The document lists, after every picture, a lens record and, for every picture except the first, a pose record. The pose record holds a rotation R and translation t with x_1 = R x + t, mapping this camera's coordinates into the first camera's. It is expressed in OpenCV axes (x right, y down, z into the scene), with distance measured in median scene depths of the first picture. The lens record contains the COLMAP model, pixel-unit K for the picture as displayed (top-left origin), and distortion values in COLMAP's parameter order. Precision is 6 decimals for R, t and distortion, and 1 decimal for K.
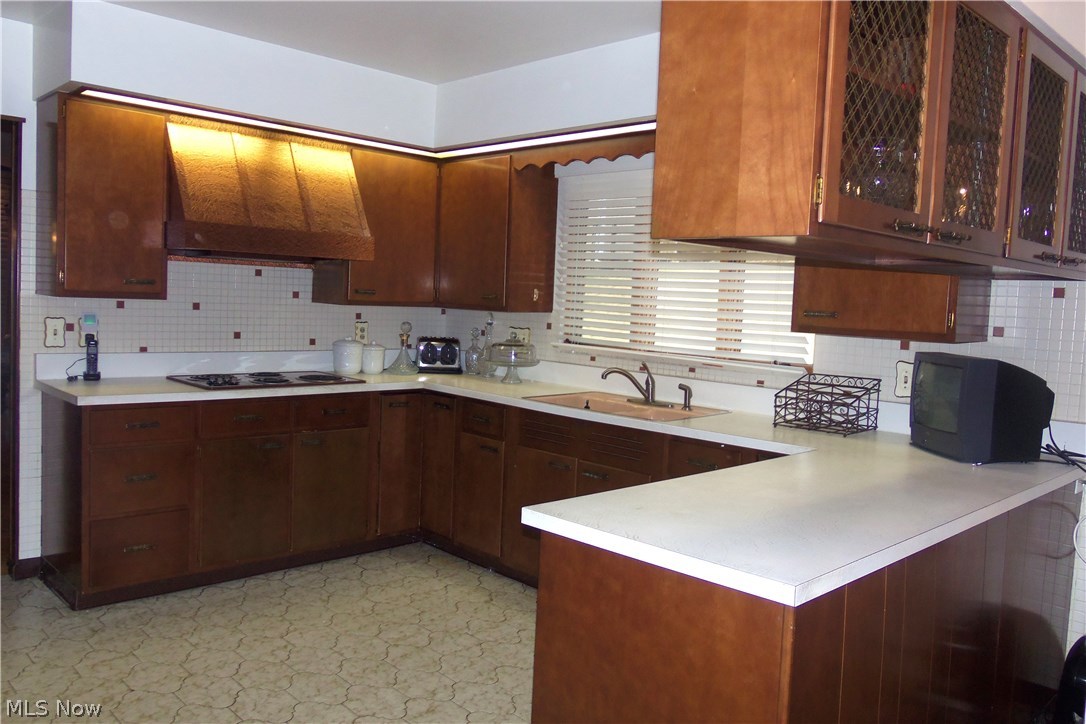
lens RADIAL K [[846.3, 0, 543.0], [0, 846.3, 362.0], [0, 0, 1]] dist [0.001217, -0.002441]
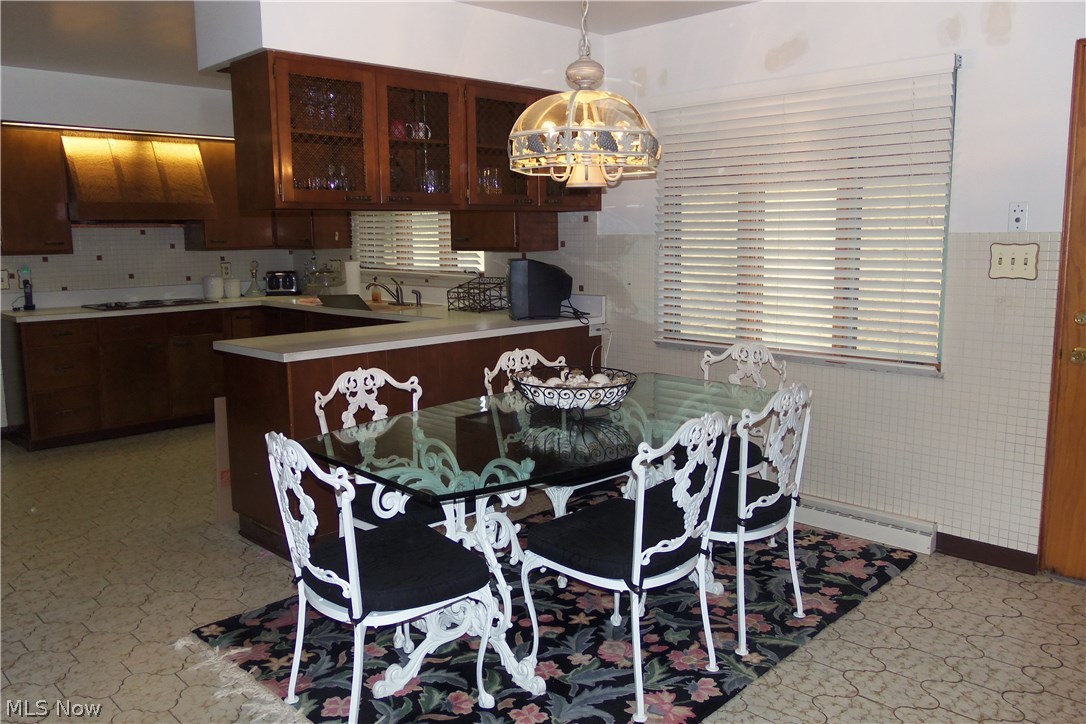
lens RADIAL K [[846.3, 0, 543.0], [0, 846.3, 362.0], [0, 0, 1]] dist [0.001217, -0.002441]
pose [[0.998315, -0.058033, 0.000176, 0.358002], [0.057863, 0.995614, 0.073512, 0.052222], [-0.004442, -0.073378, 0.997294, -0.495248]]
